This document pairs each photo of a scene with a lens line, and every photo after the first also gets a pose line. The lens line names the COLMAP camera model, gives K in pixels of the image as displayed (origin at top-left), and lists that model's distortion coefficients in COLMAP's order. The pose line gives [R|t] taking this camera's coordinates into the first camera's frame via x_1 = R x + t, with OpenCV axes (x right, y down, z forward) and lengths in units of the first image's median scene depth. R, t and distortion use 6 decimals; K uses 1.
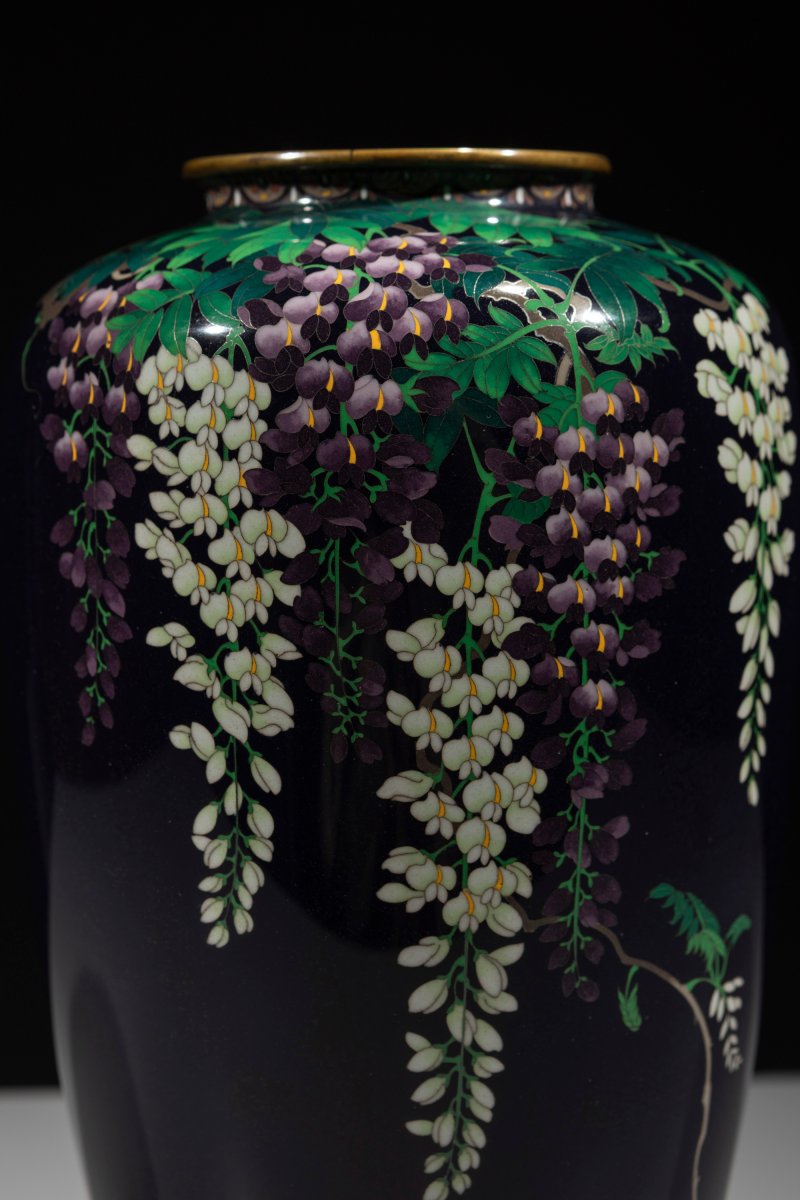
lens RADIAL K [[2621.0, 0, 371.1], [0, 2621.0, 527.5], [0, 0, 1]] dist [0.055398, -0.103363]
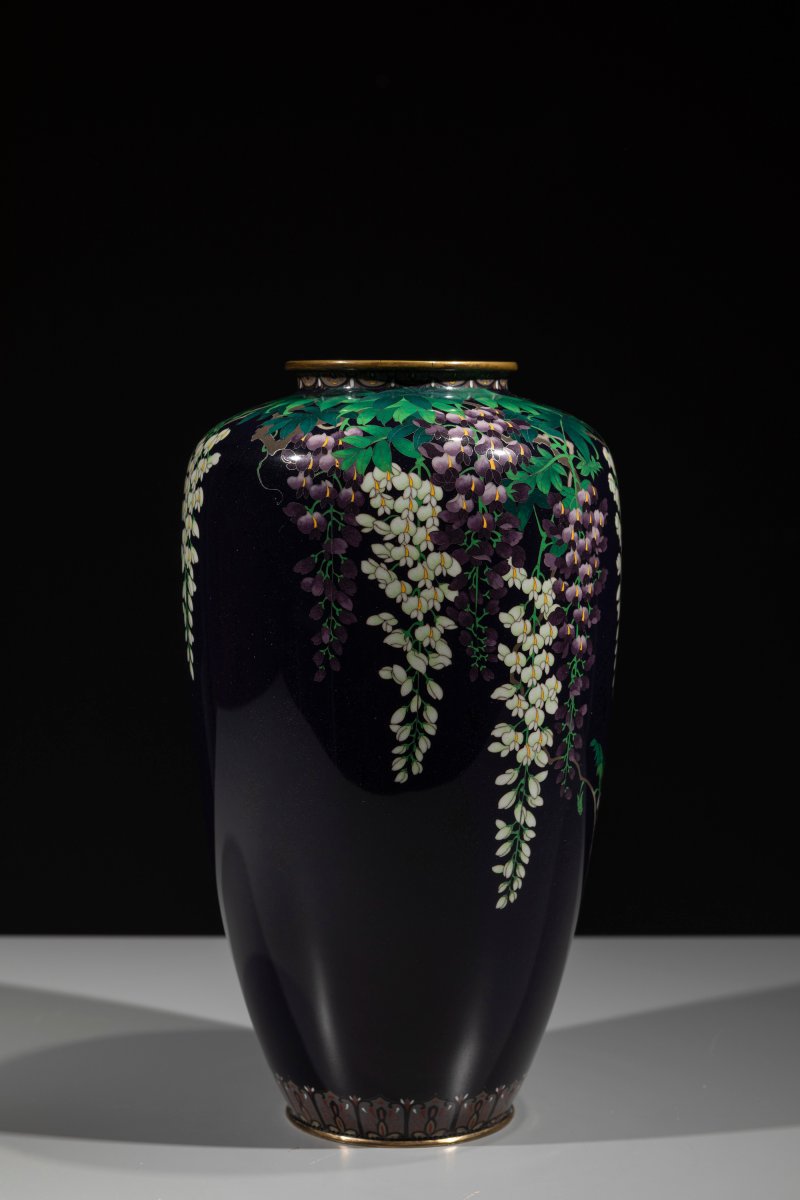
lens RADIAL K [[2429.3, 0, 401.6], [0, 2429.3, 584.5], [0, 0, 1]] dist [0.041415, 0.168251]
pose [[0.893429, -0.022657, 0.448633, -0.854098], [0.019532, 0.999742, 0.011594, -0.004228], [-0.448780, -0.001596, 0.893641, -0.578507]]
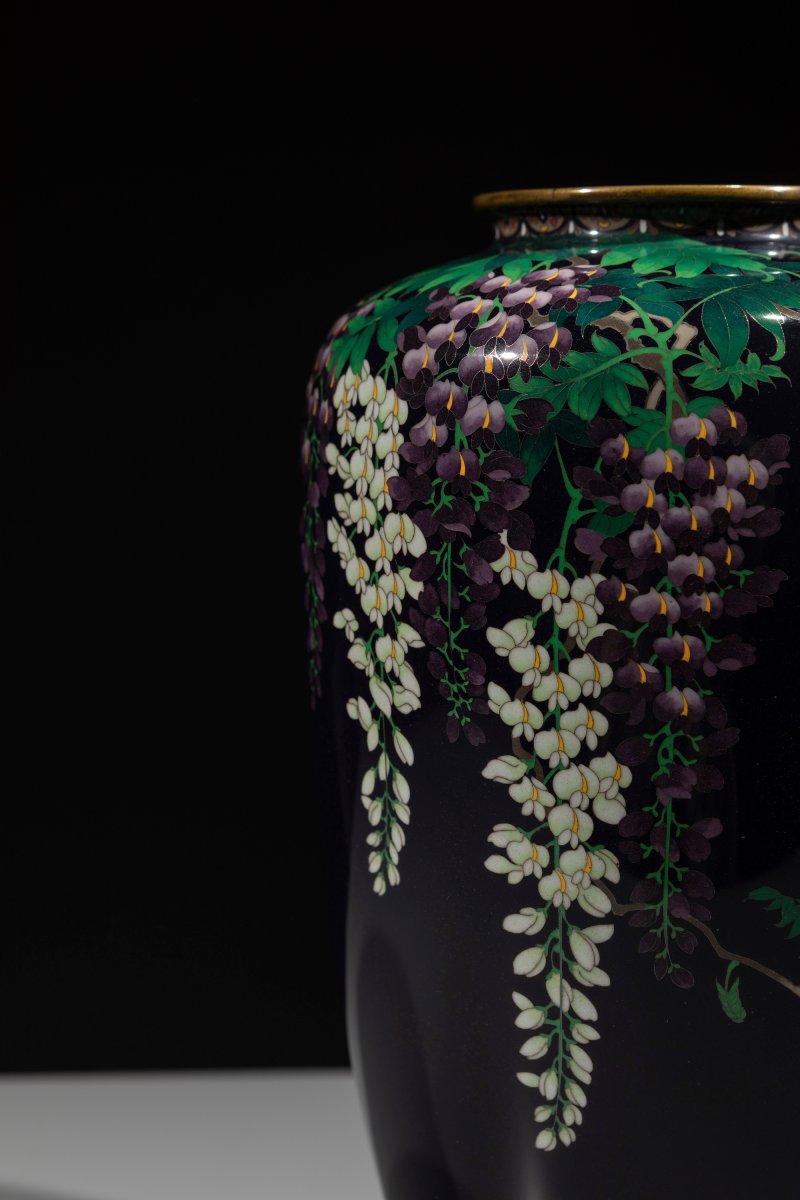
lens RADIAL K [[2429.3, 0, 401.6], [0, 2429.3, 584.5], [0, 0, 1]] dist [0.041415, 0.168251]
pose [[0.875696, 0.059004, -0.479245, 0.453698], [-0.045126, 0.998163, 0.040435, -0.018167], [0.480750, -0.013782, 0.876749, 0.081598]]
